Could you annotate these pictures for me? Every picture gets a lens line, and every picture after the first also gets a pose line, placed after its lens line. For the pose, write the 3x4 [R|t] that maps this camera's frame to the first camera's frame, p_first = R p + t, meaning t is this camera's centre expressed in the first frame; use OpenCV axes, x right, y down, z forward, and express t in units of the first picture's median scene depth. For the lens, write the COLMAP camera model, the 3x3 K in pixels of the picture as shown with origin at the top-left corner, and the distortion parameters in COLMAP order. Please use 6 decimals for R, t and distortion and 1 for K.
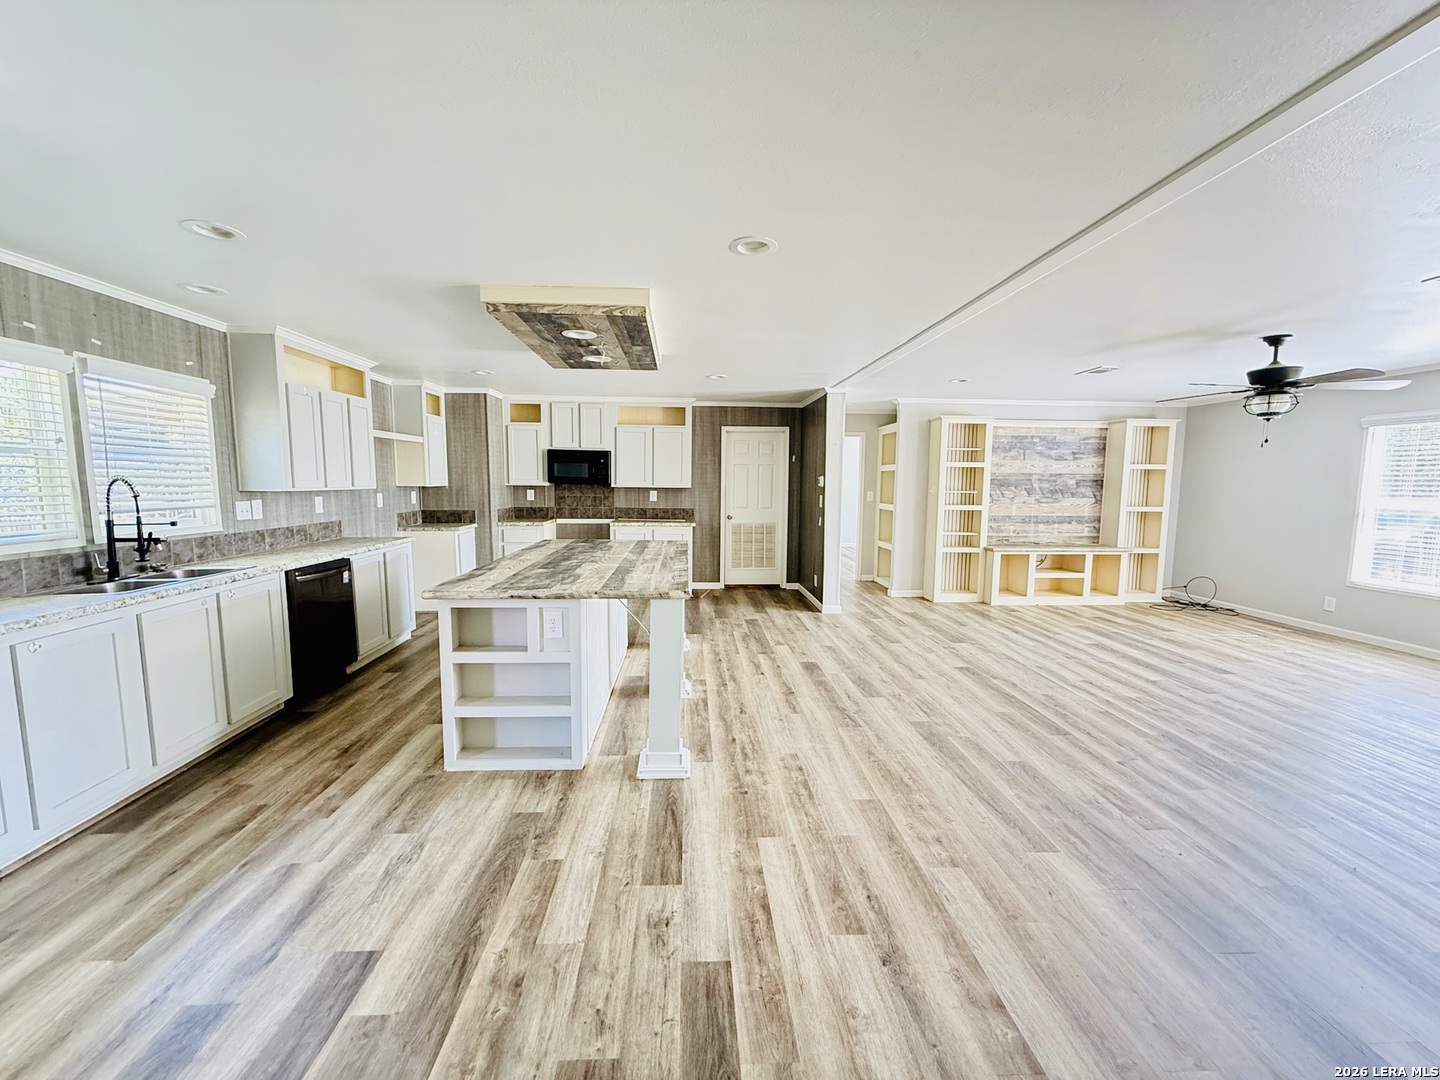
lens RADIAL K [[571.1, 0, 722.0], [0, 571.1, 534.1], [0, 0, 1]] dist [0.002638, -0.001736]
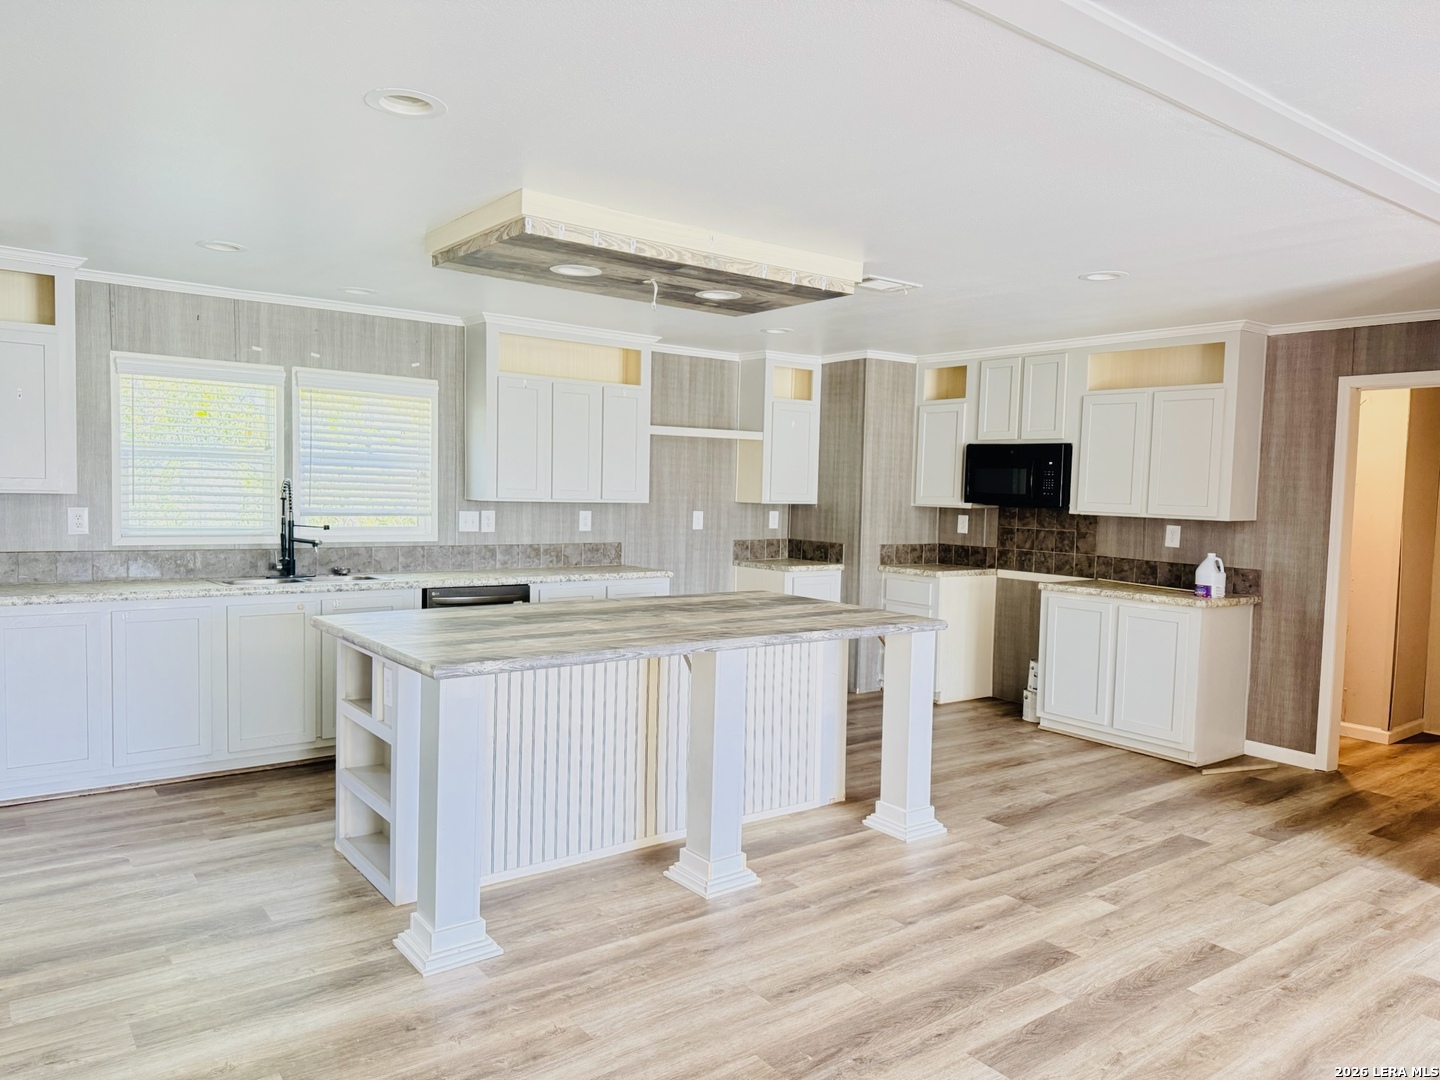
lens RADIAL K [[1017.5, 0, 726.1], [0, 1017.5, 546.8], [0, 0, 1]] dist [0.041465, -0.050522]
pose [[0.560430, 0.057294, -0.826218, 1.118533], [-0.099902, 0.994997, 0.001234, -0.069310], [0.822154, 0.081849, 0.563350, 0.685705]]
